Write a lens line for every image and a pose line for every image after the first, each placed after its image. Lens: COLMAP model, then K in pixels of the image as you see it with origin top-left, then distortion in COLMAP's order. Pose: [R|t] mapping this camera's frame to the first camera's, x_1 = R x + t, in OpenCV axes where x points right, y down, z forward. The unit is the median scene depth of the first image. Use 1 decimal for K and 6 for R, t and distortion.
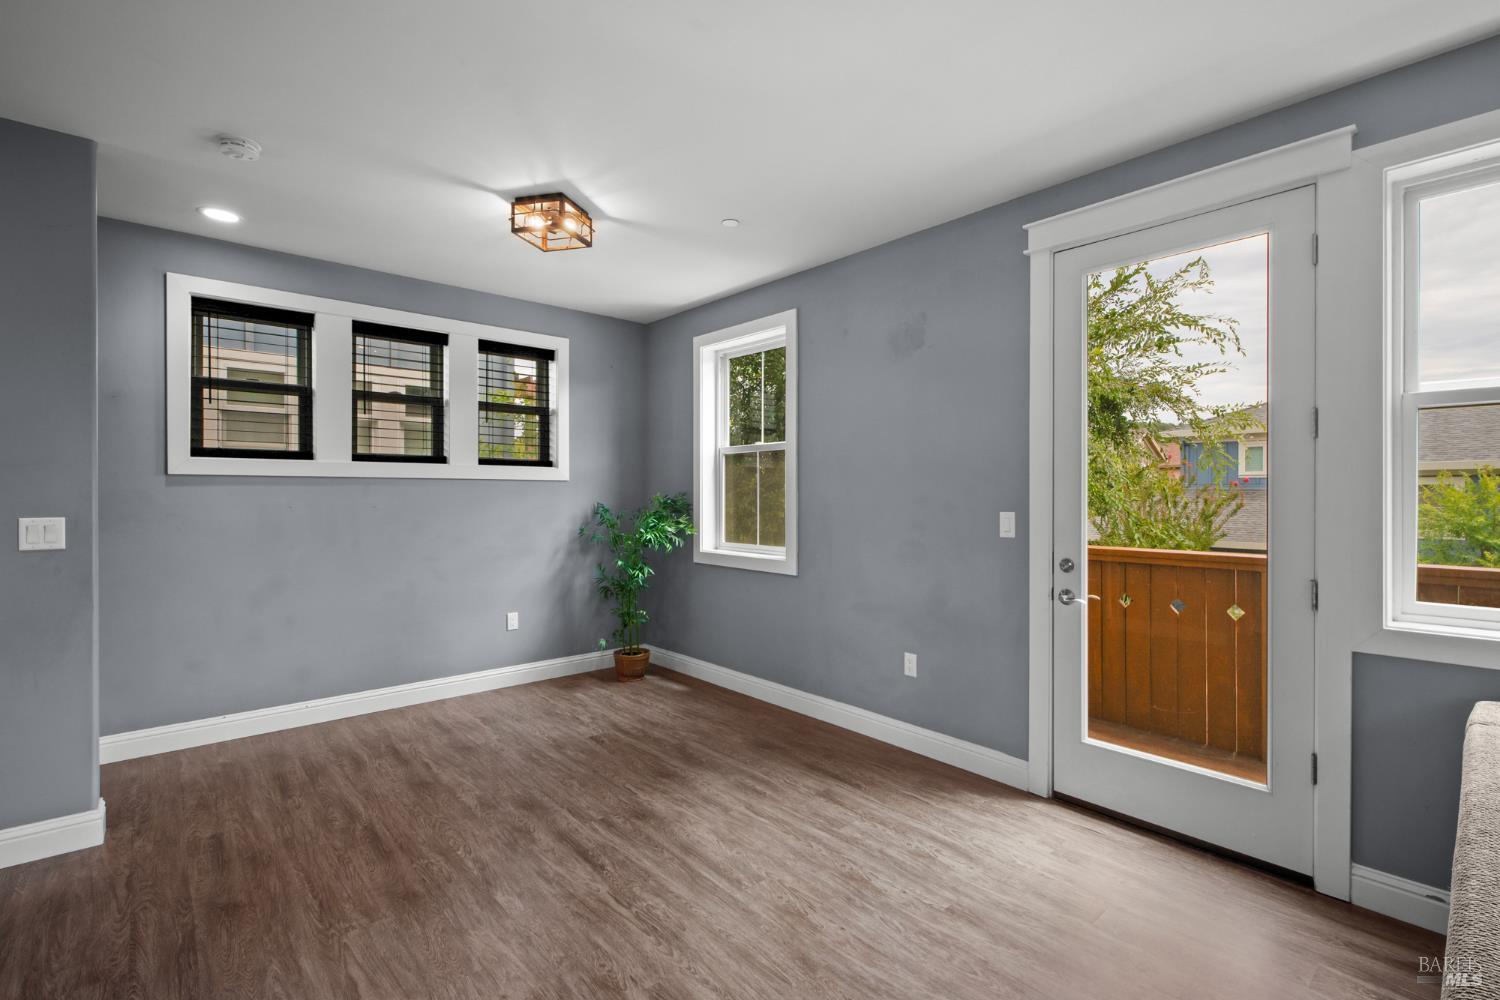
lens RADIAL K [[677.1, 0, 760.5], [0, 677.1, 495.3], [0, 0, 1]] dist [0.002768, -0.000381]
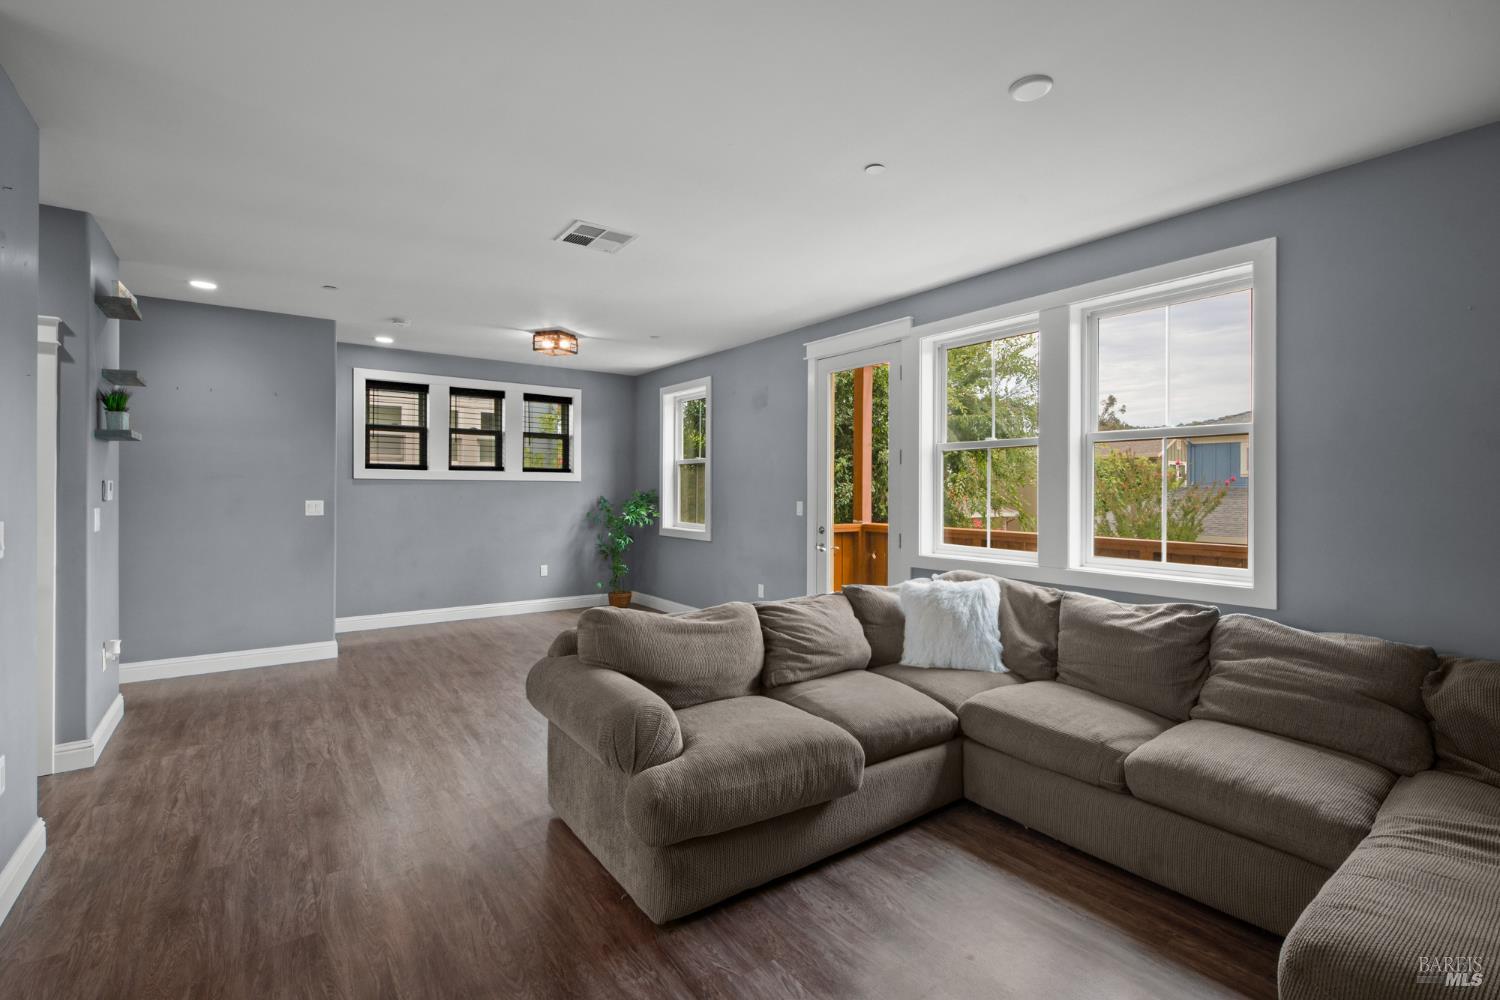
lens RADIAL K [[683.2, 0, 764.4], [0, 683.2, 485.6], [0, 0, 1]] dist [0.000773, -0.000503]
pose [[0.995768, 0.002411, -0.091867, 0.340921], [-0.003179, 0.999961, -0.008219, -0.000974], [0.091843, 0.008476, 0.995737, -0.630069]]
